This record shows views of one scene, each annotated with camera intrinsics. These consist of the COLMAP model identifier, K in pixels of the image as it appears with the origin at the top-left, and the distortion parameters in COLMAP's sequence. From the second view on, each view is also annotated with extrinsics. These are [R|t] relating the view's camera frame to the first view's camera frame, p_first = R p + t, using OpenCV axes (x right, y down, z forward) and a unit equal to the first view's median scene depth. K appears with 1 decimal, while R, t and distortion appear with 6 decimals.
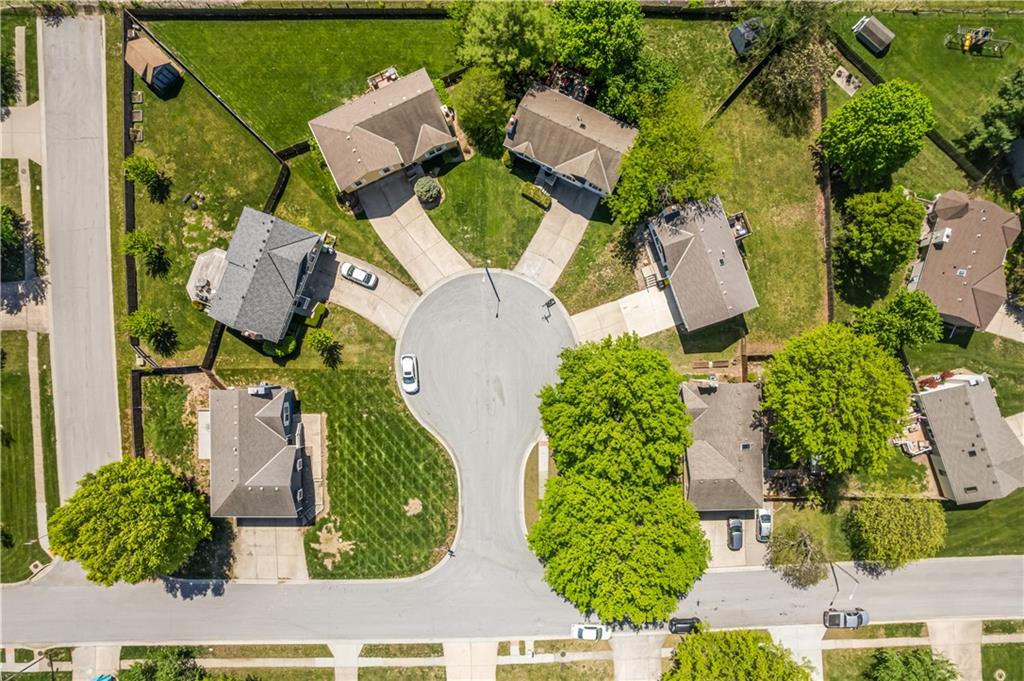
lens RADIAL K [[659.9, 0, 524.1], [0, 659.9, 362.1], [0, 0, 1]] dist [-0.067826, 0.067041]
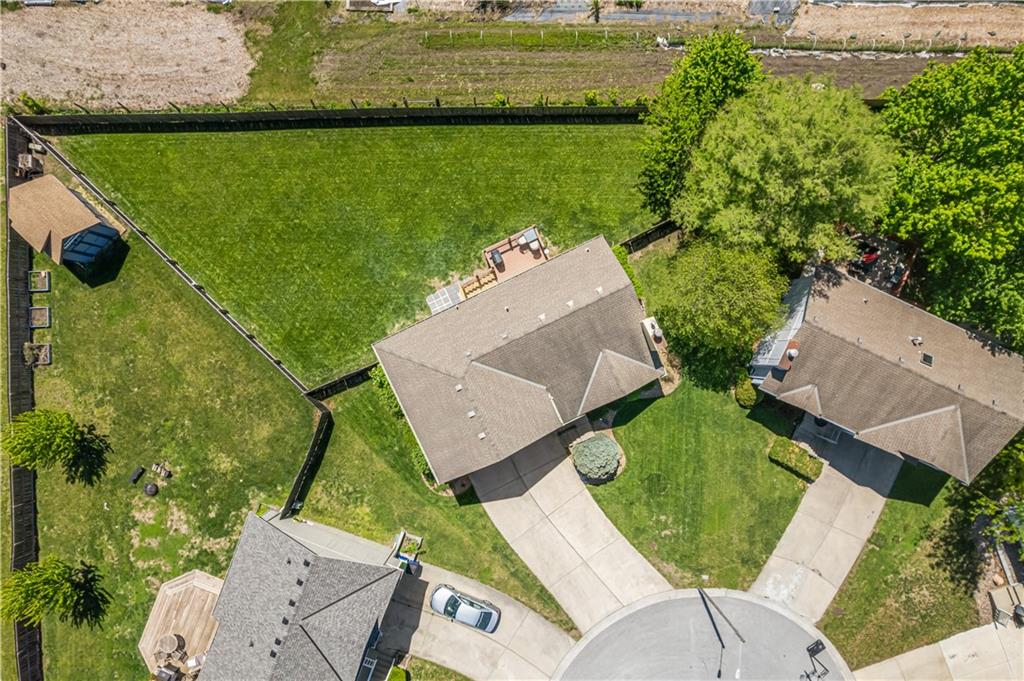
lens RADIAL K [[659.9, 0, 524.1], [0, 659.9, 362.1], [0, 0, 1]] dist [-0.067826, 0.067041]
pose [[0.999903, -0.011335, 0.008119, -0.207893], [0.011349, 0.999934, -0.001647, -0.335710], [-0.008099, 0.001739, 0.999966, 0.469175]]
